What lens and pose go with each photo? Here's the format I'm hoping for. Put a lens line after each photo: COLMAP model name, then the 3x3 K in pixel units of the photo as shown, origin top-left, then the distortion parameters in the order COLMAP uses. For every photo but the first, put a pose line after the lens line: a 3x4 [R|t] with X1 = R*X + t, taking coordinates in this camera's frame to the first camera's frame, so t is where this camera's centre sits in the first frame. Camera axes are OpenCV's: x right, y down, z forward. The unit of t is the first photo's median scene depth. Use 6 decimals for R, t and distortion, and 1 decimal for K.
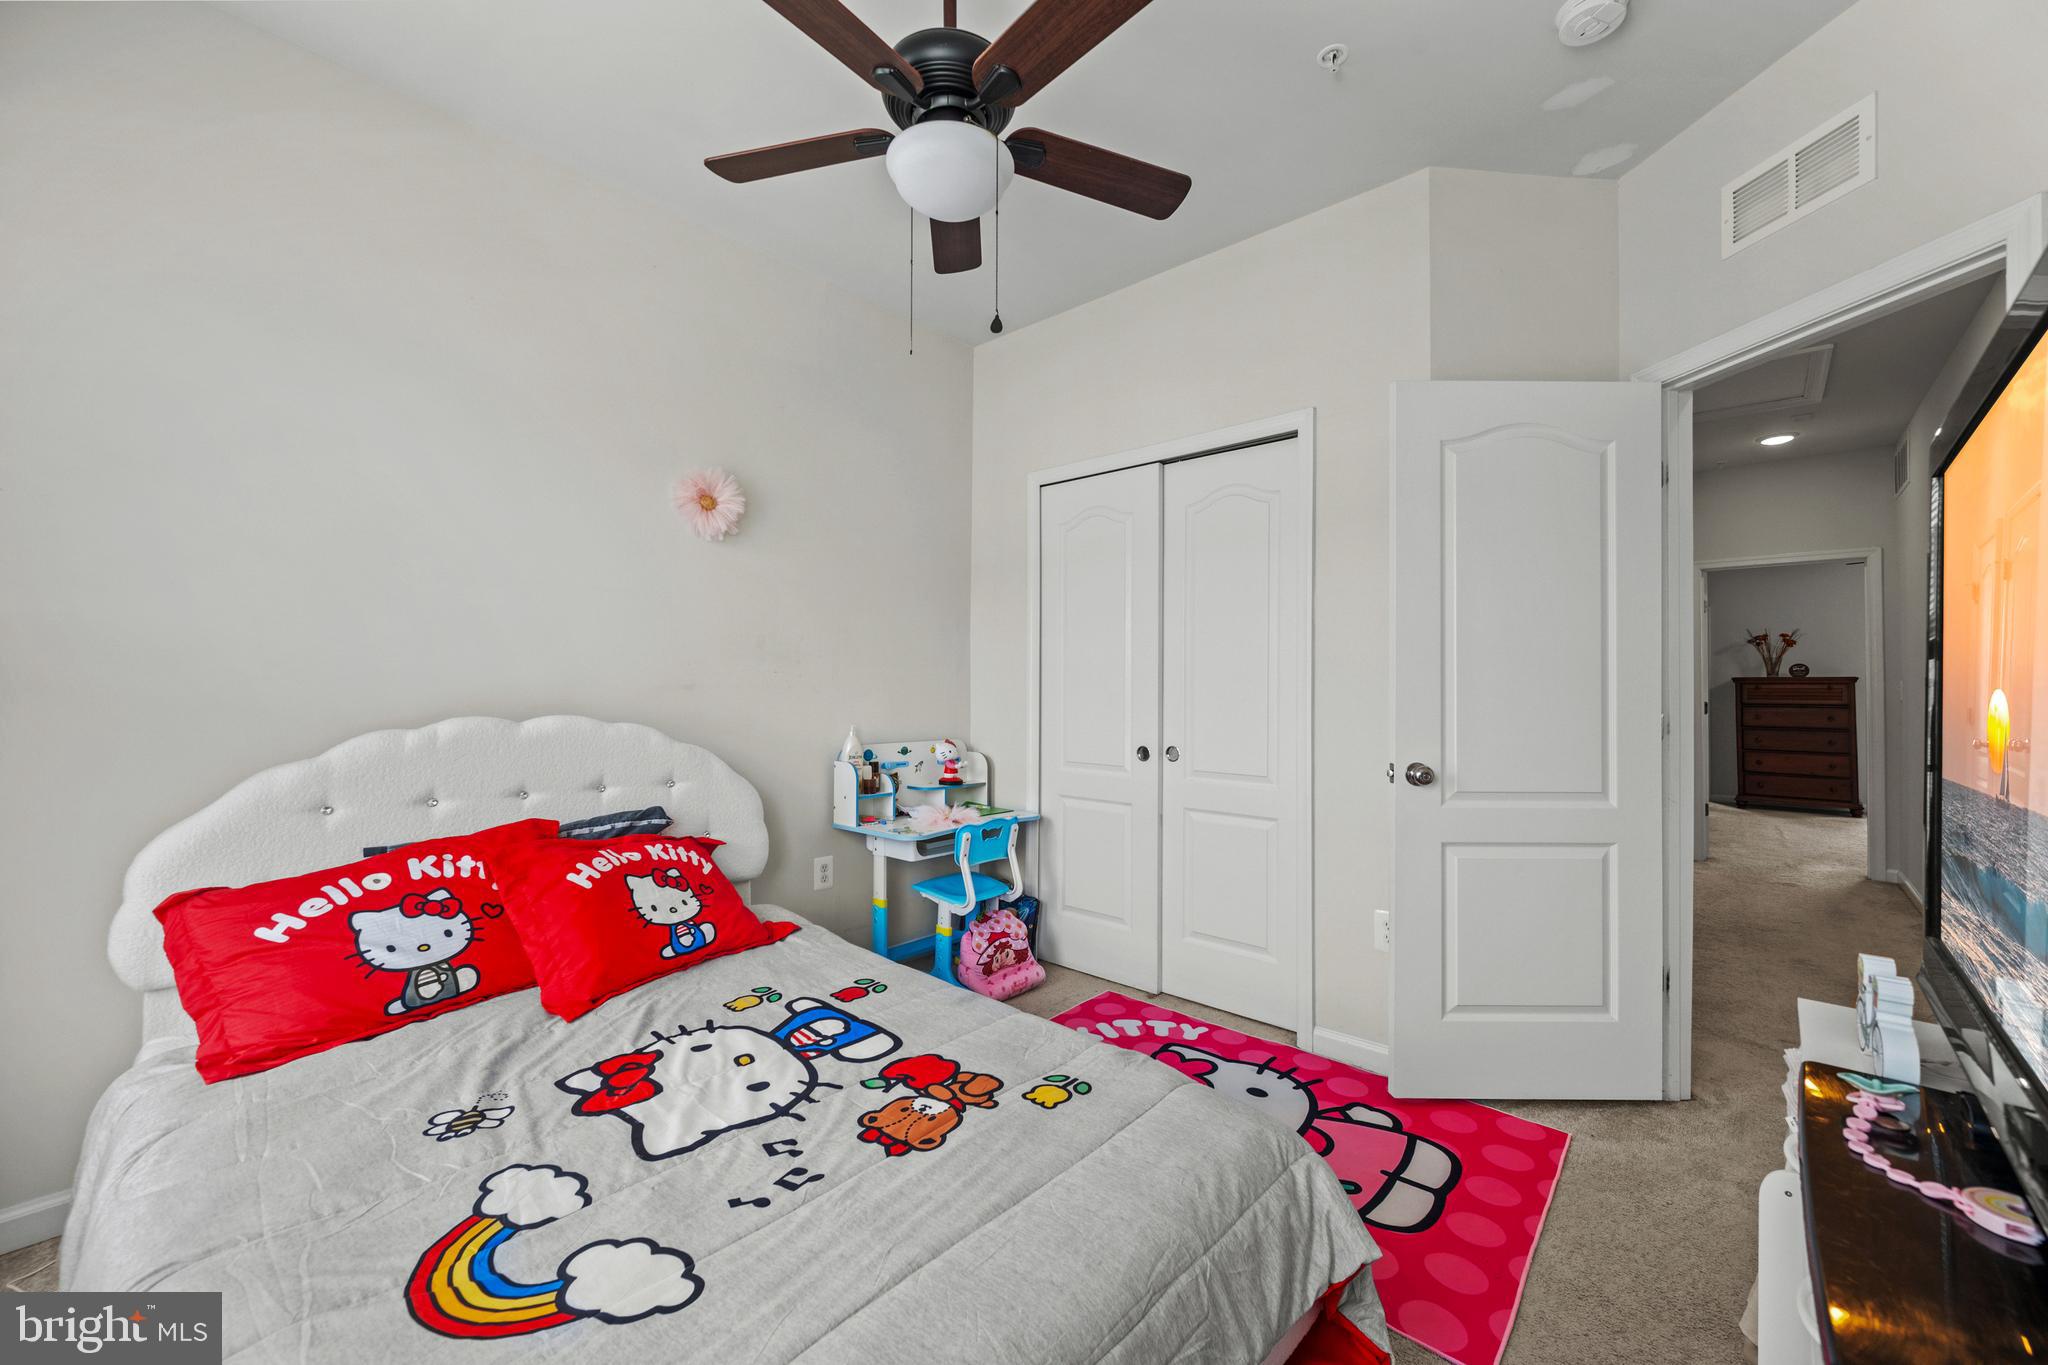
lens RADIAL K [[817.8, 0, 1023.8], [0, 817.8, 680.9], [0, 0, 1]] dist [0.002424, -0.000006]
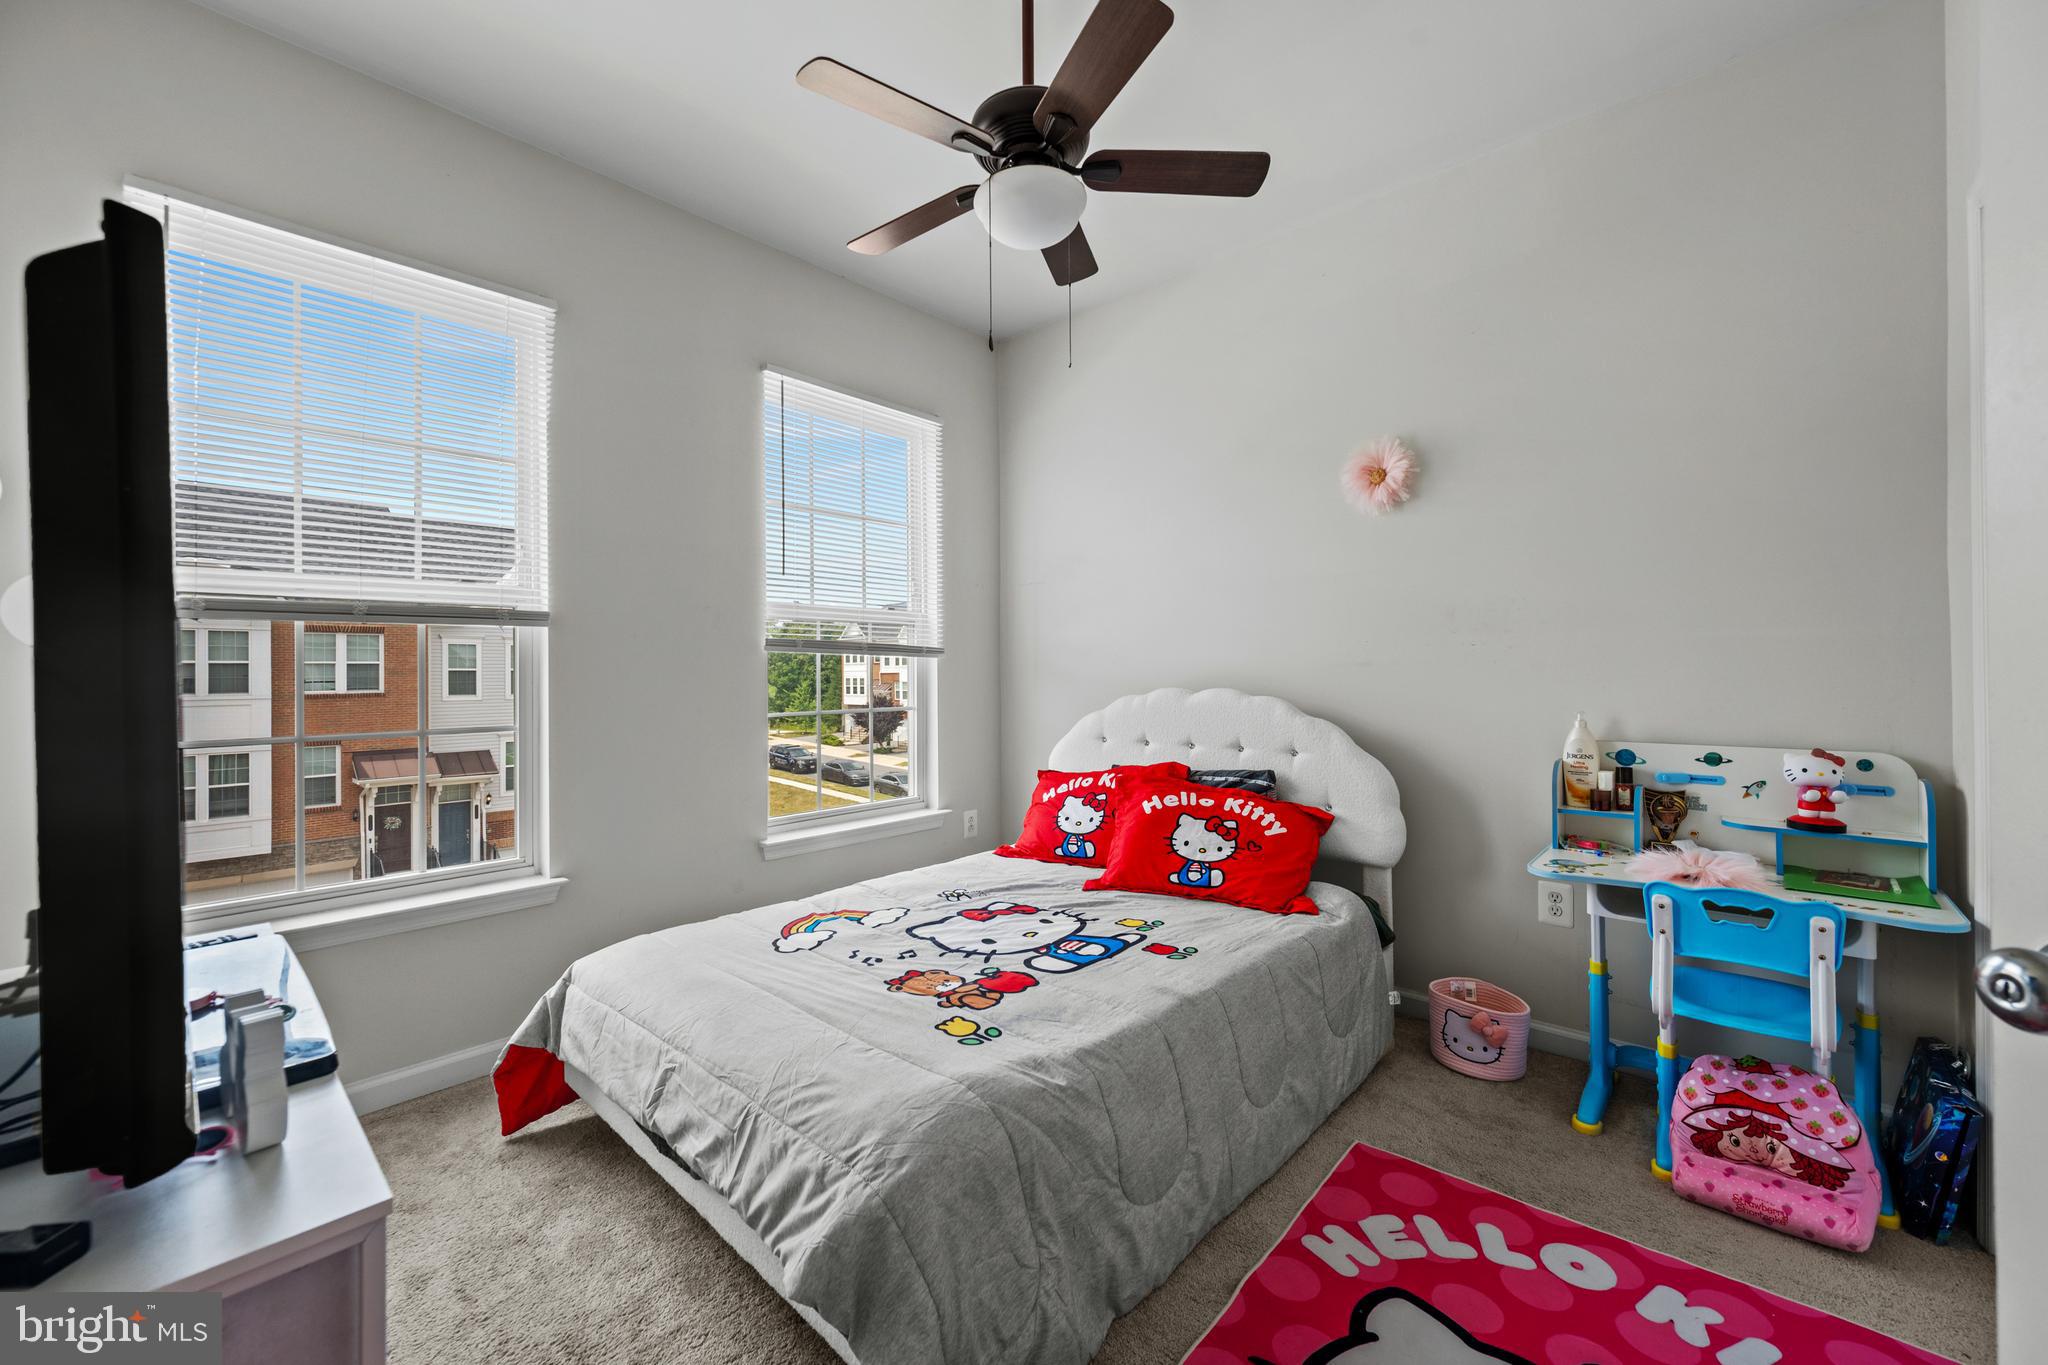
lens RADIAL K [[817.8, 0, 1016.7], [0, 817.8, 677.1], [0, 0, 1]] dist [0.002424, -0.000006]
pose [[-0.020967, -0.004310, -0.999771, 0.919377], [0.016307, 0.999856, -0.004653, 0.031752], [0.999647, -0.016401, -0.020894, 0.896472]]
